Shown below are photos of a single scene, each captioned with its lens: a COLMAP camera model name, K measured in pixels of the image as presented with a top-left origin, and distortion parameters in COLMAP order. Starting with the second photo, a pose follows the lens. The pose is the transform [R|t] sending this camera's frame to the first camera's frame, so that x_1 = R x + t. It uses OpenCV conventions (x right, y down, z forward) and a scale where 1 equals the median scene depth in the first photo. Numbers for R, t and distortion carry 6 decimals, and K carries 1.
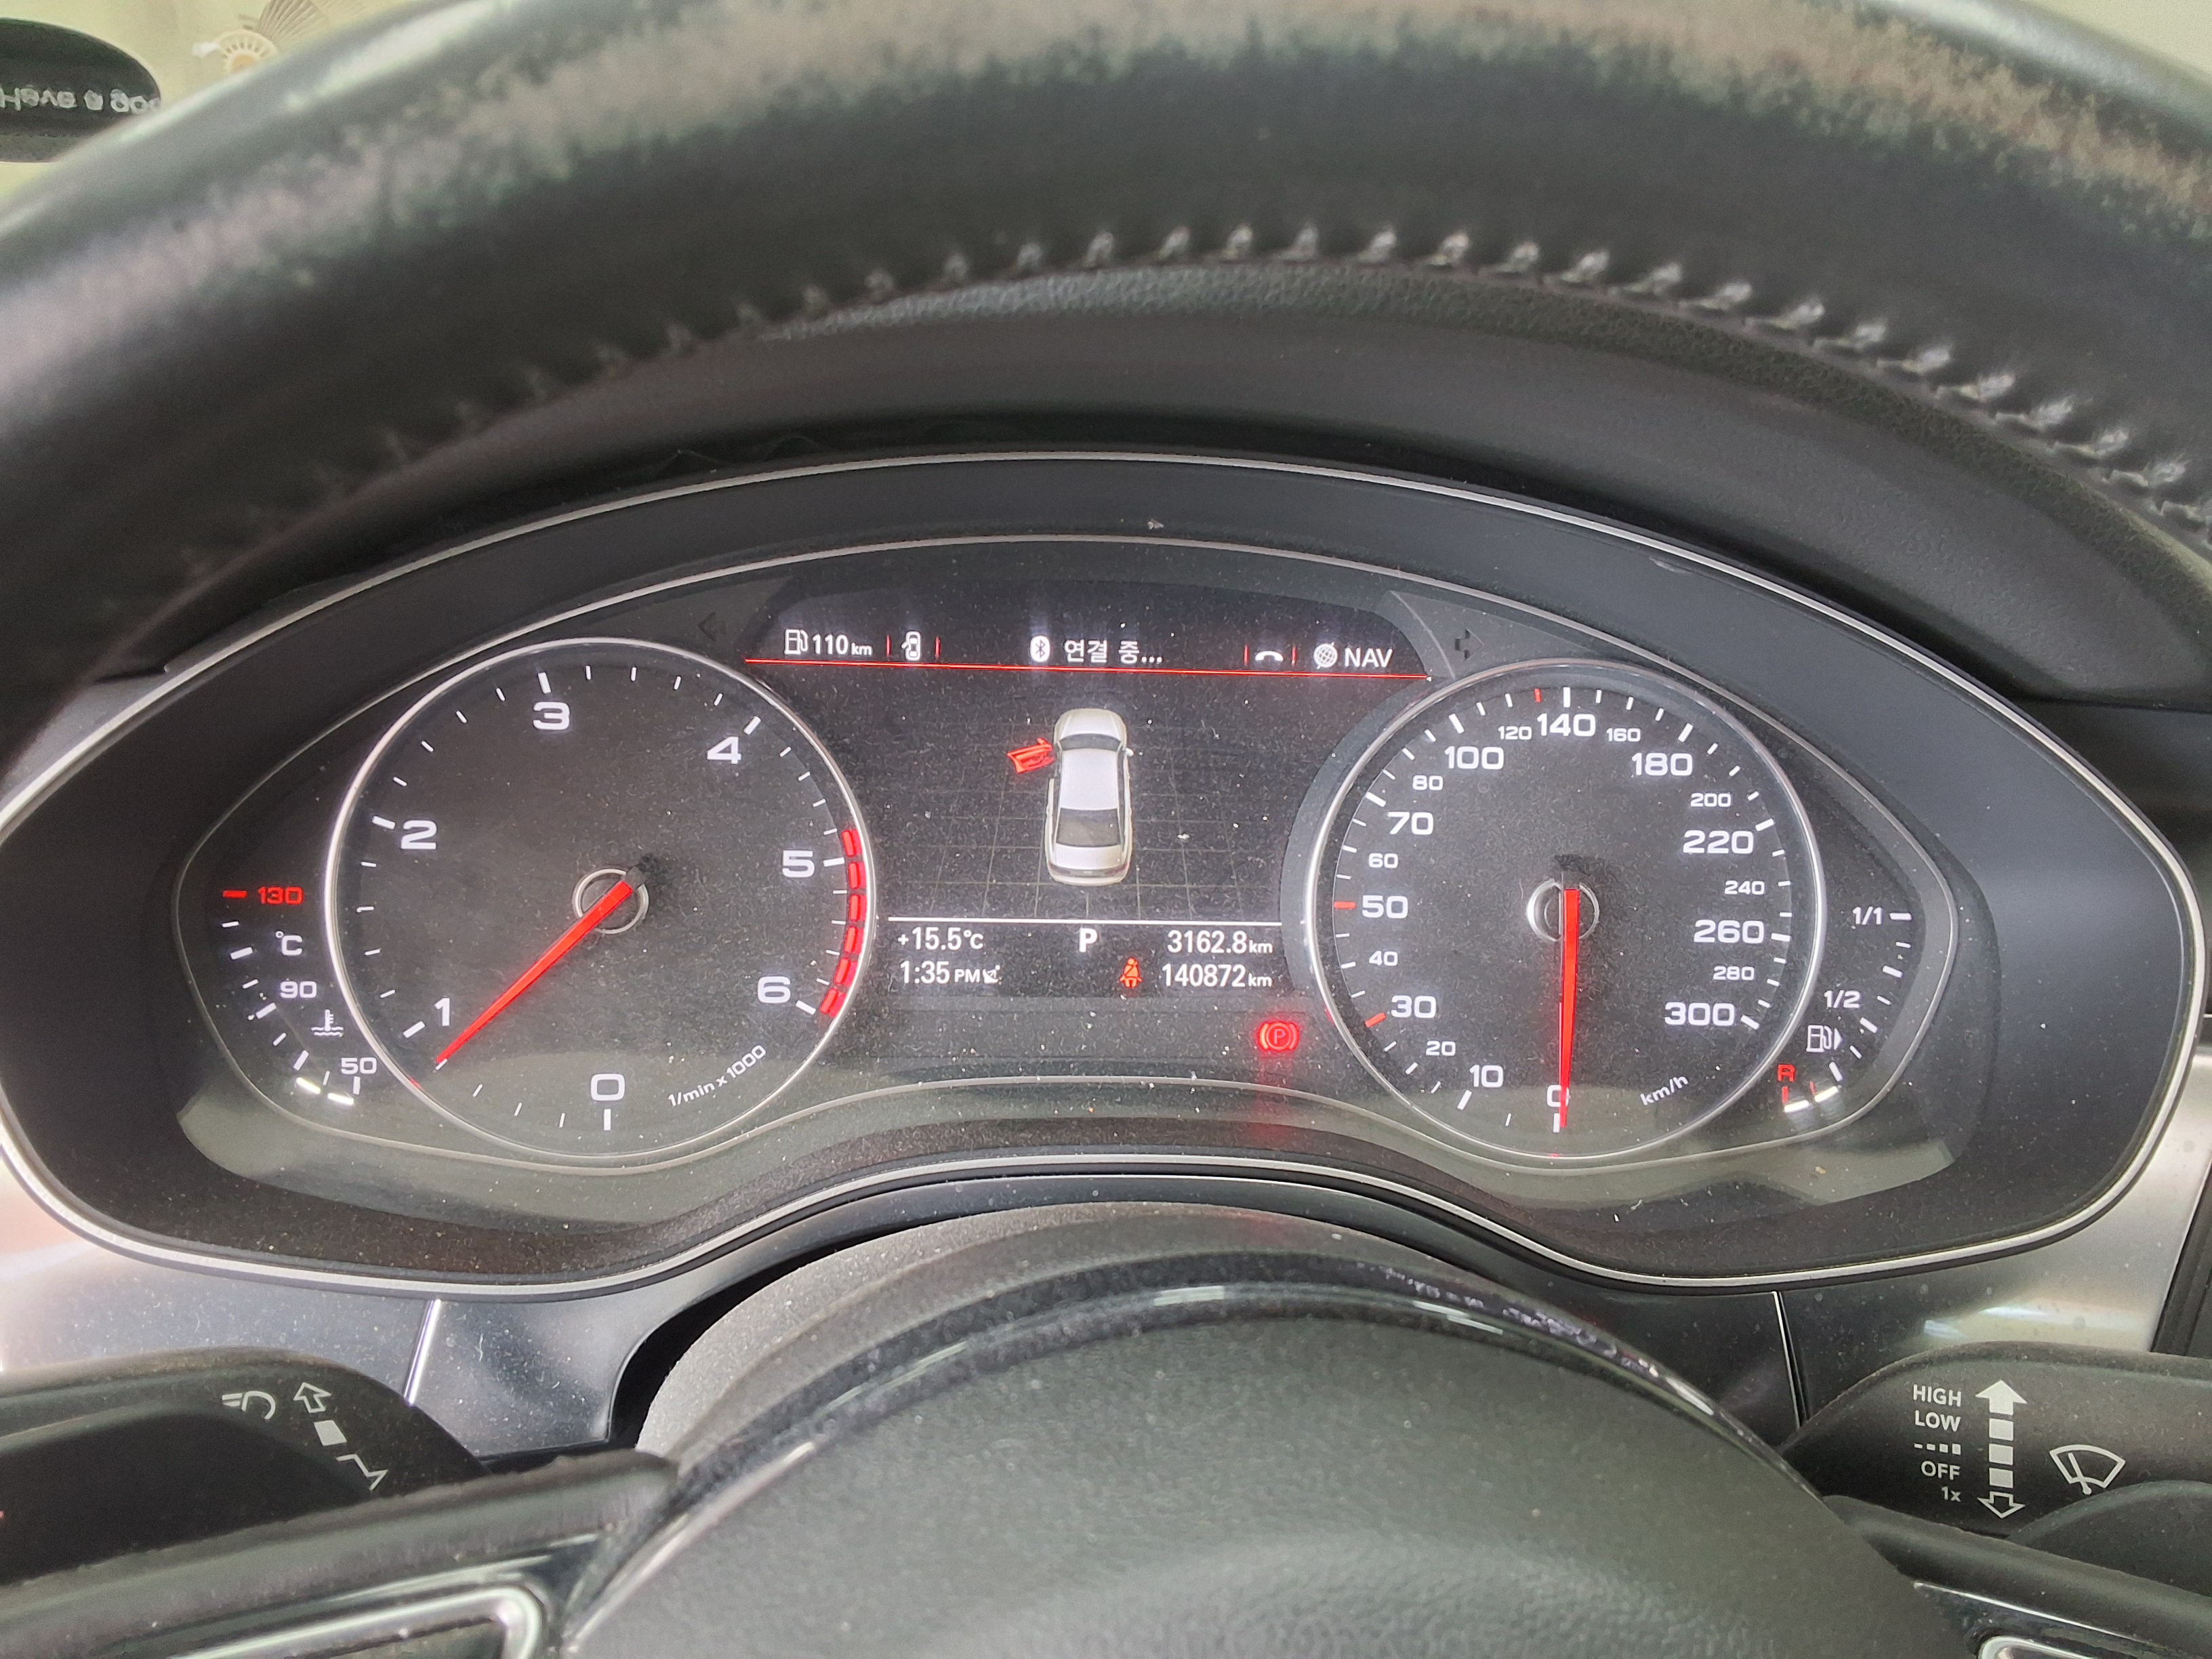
lens RADIAL K [[1748.1, 0, 1091.0], [0, 1748.1, 830.7], [0, 0, 1]] dist [0.124407, -0.218419]
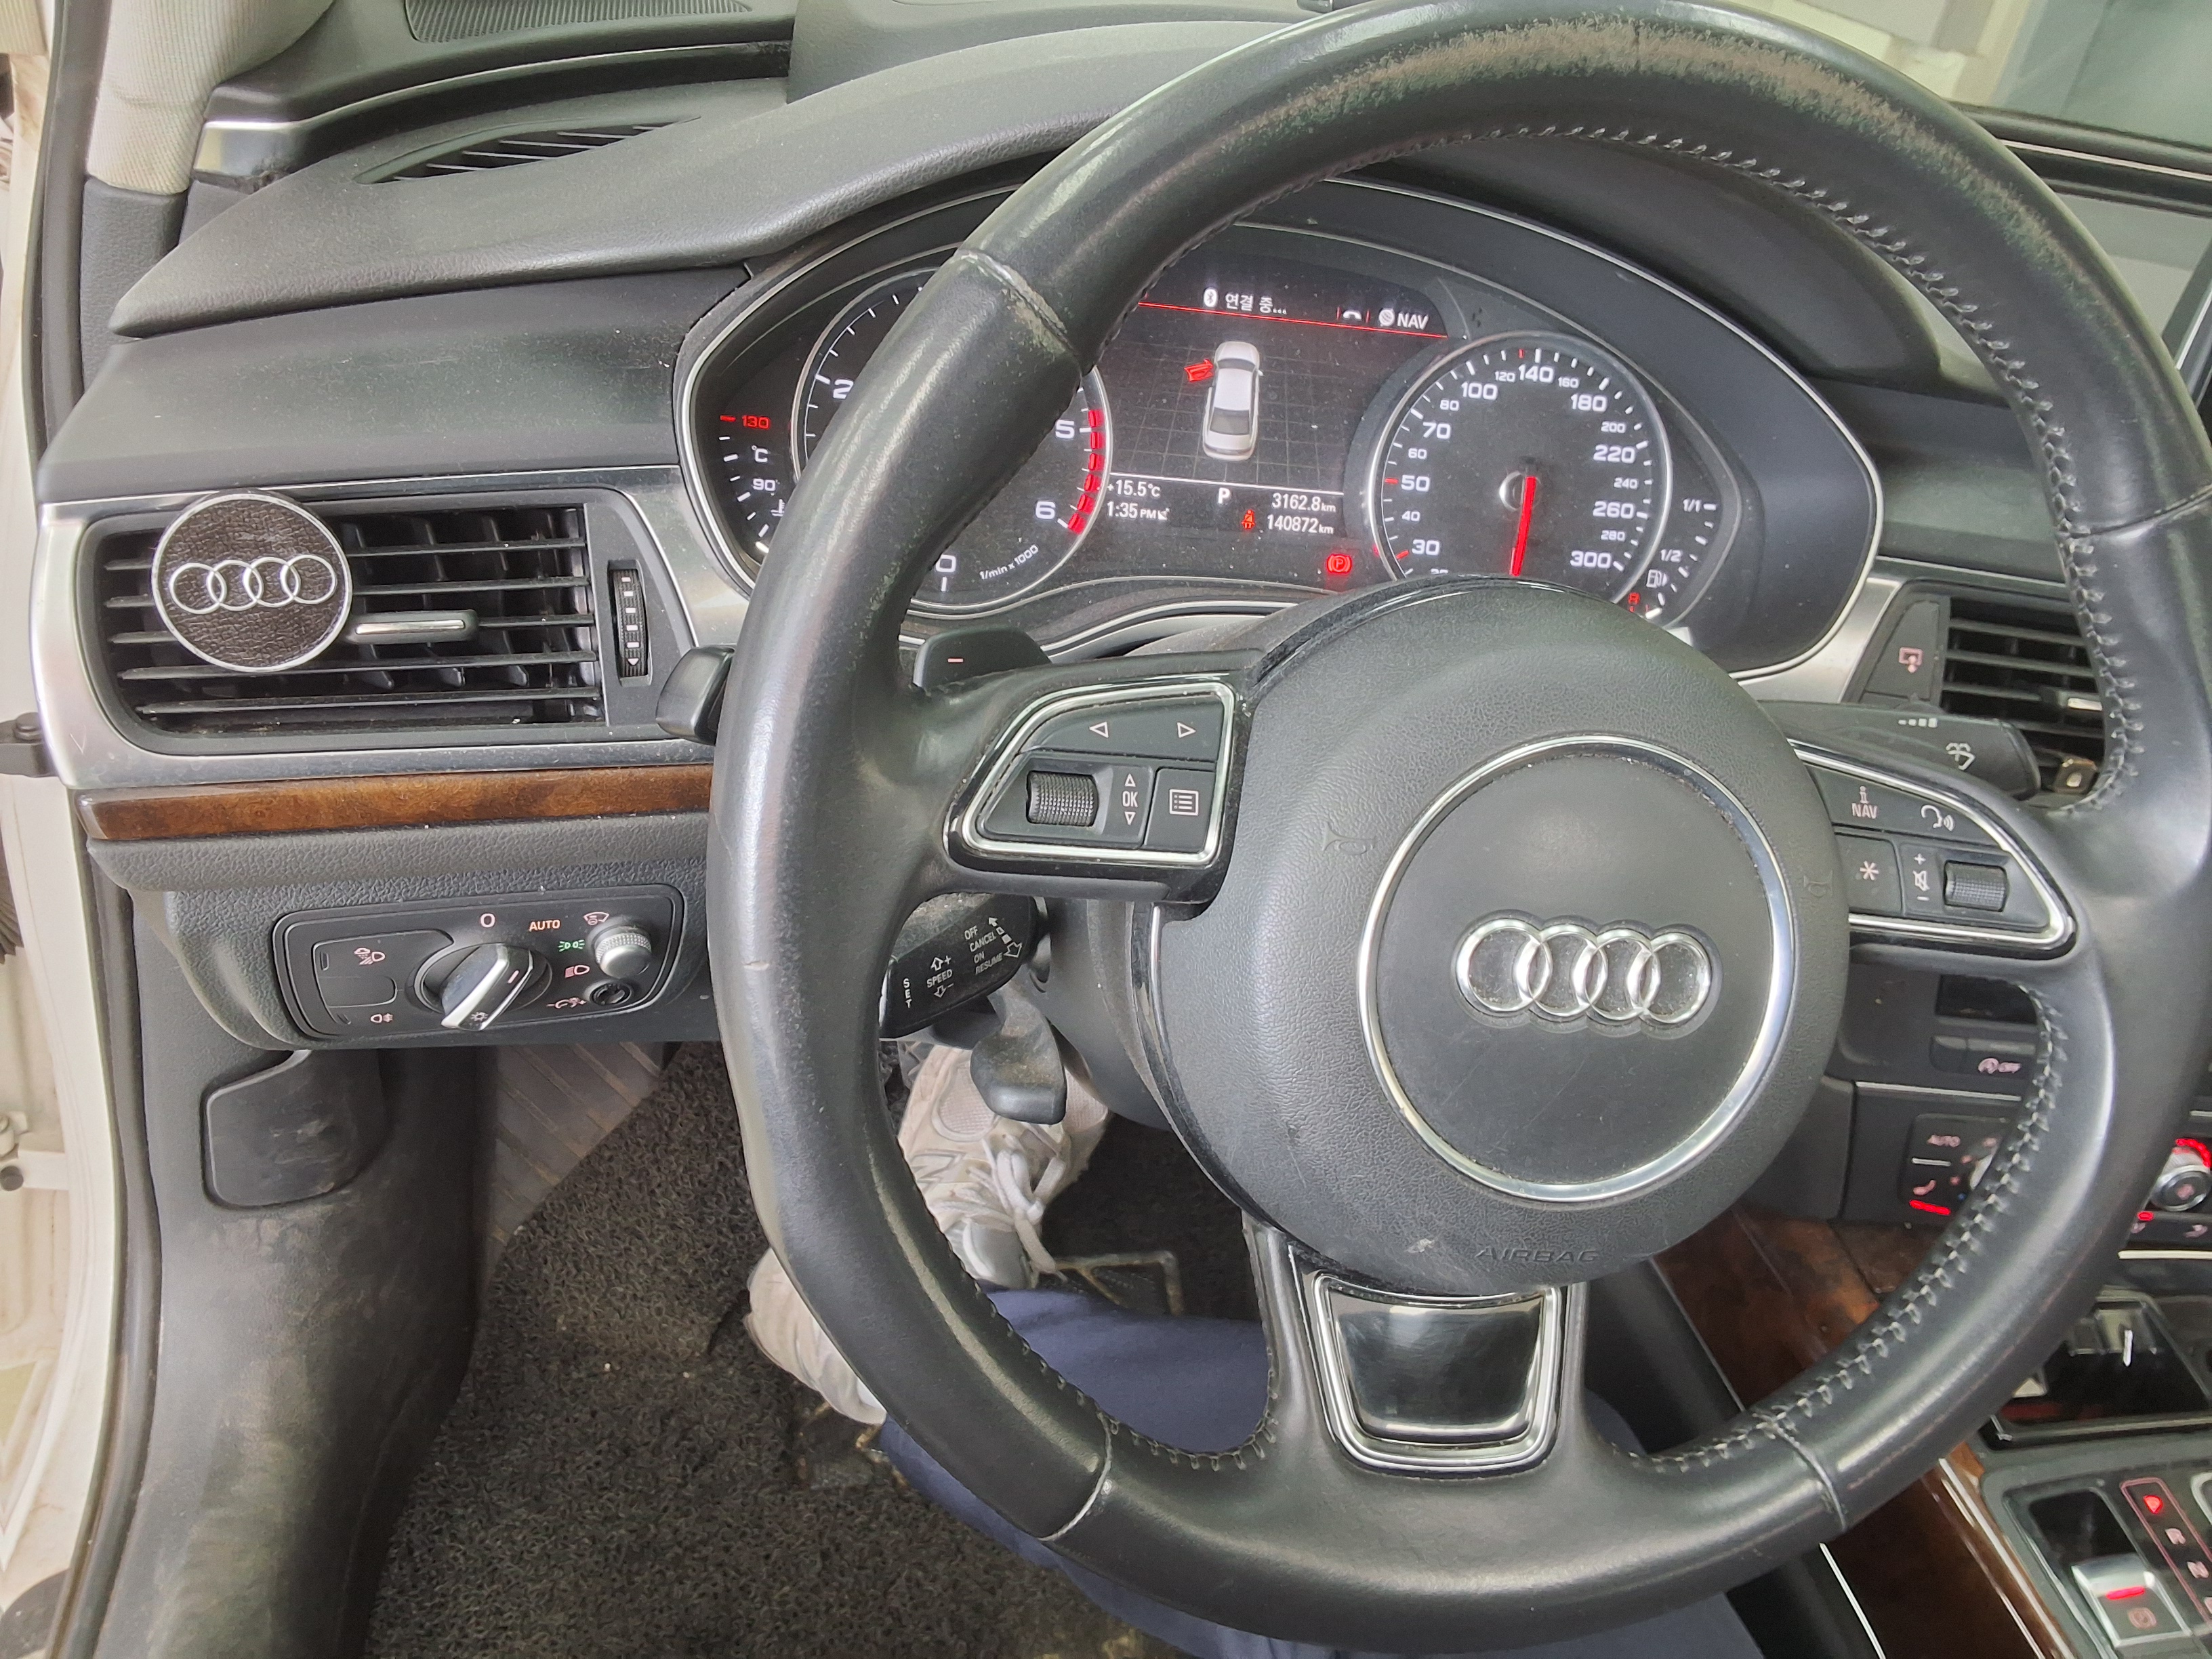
lens RADIAL K [[1748.1, 0, 1091.0], [0, 1748.1, 830.7], [0, 0, 1]] dist [0.124407, -0.218419]
pose [[0.985213, 0.033554, 0.168019, -0.387148], [-0.063035, 0.982842, 0.173342, 0.095508], [-0.159320, -0.181370, 0.970424, -0.578802]]
